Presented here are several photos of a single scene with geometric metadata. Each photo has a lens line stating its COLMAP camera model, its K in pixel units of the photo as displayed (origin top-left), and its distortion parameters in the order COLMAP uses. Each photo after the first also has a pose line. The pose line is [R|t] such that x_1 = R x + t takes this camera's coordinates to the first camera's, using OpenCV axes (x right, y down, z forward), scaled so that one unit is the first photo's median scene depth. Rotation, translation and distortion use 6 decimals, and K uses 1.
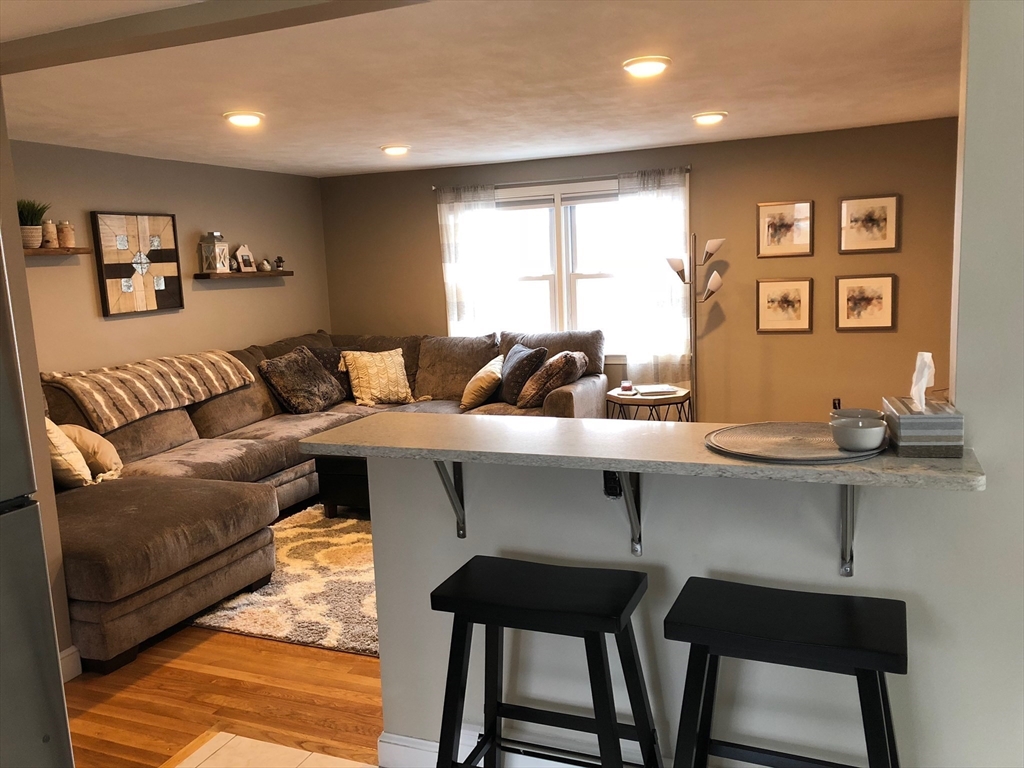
lens RADIAL K [[825.7, 0, 519.3], [0, 825.7, 378.2], [0, 0, 1]] dist [0.046414, -0.052448]
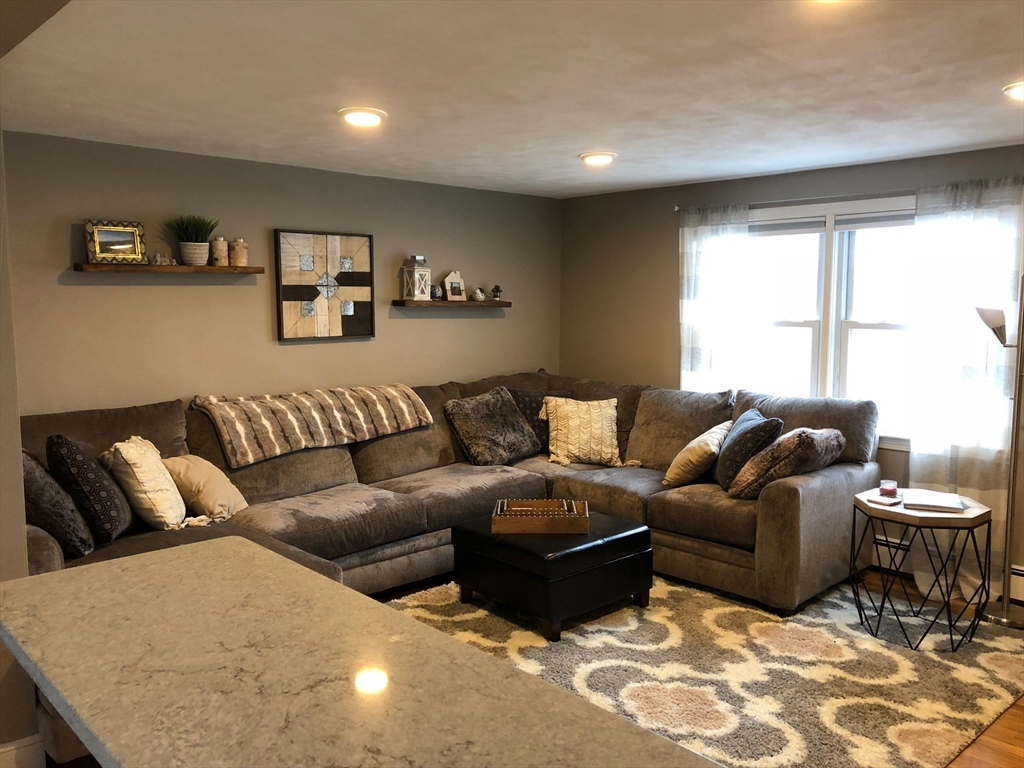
lens RADIAL K [[825.7, 0, 515.0], [0, 825.7, 374.9], [0, 0, 1]] dist [0.046414, -0.052448]
pose [[0.909544, 0.082901, -0.407256, 0.116729], [-0.099372, 0.994861, -0.019417, -0.038857], [0.403554, 0.058130, 0.913107, 0.224155]]
